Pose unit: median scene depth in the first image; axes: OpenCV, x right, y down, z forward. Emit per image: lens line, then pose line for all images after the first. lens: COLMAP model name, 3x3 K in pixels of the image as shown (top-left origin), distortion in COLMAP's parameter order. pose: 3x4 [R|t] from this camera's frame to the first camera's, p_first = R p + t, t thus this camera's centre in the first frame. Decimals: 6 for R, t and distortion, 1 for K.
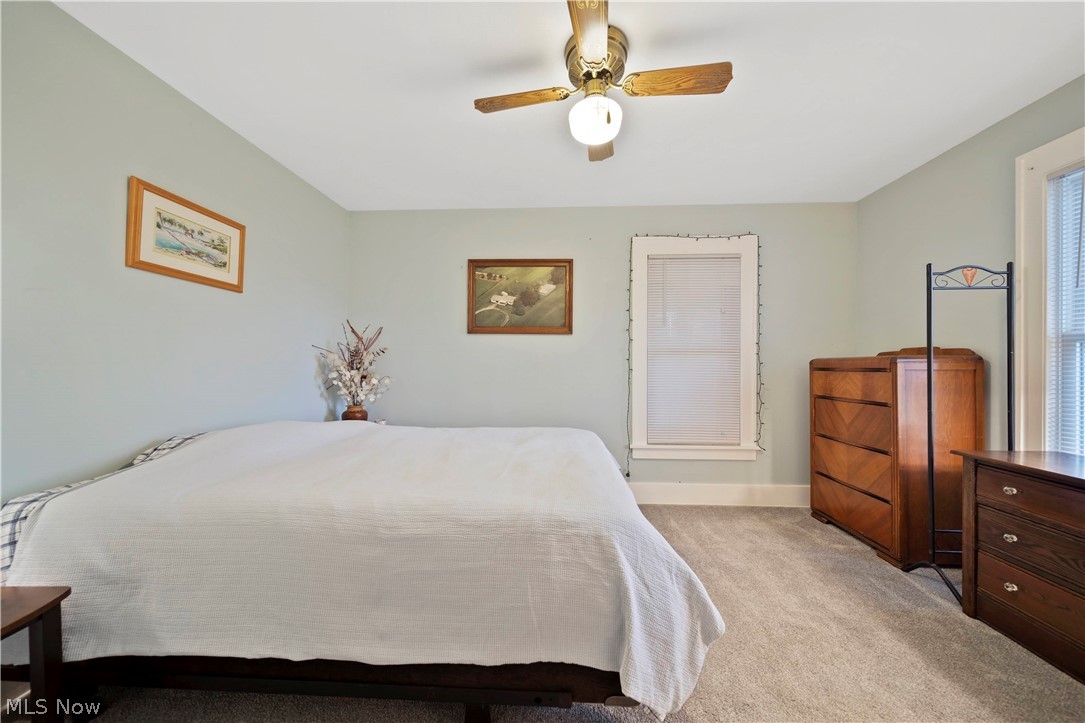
lens RADIAL K [[385.6, 0, 545.1], [0, 385.6, 360.9], [0, 0, 1]] dist [-0.000936, -0.000071]
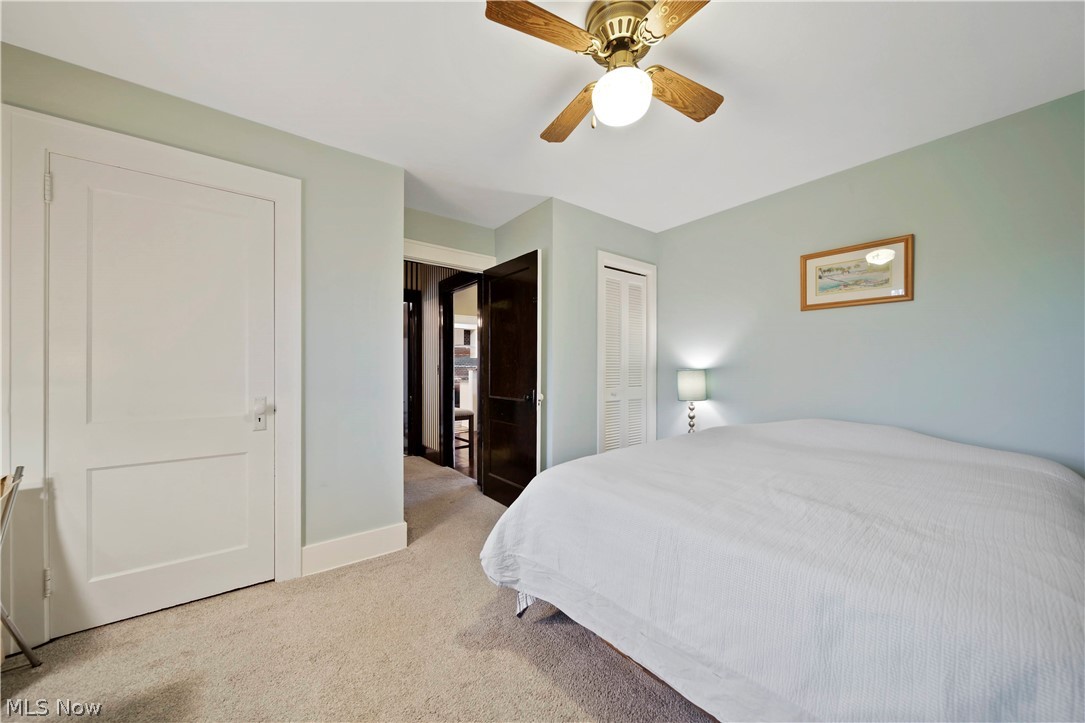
lens RADIAL K [[385.6, 0, 542.5], [0, 385.6, 366.0], [0, 0, 1]] dist [-0.000936, -0.000071]
pose [[-0.764448, -0.005214, -0.644665, 0.741450], [0.004686, 0.999896, -0.013643, 0.008226], [0.644669, -0.013451, -0.764344, 1.368533]]
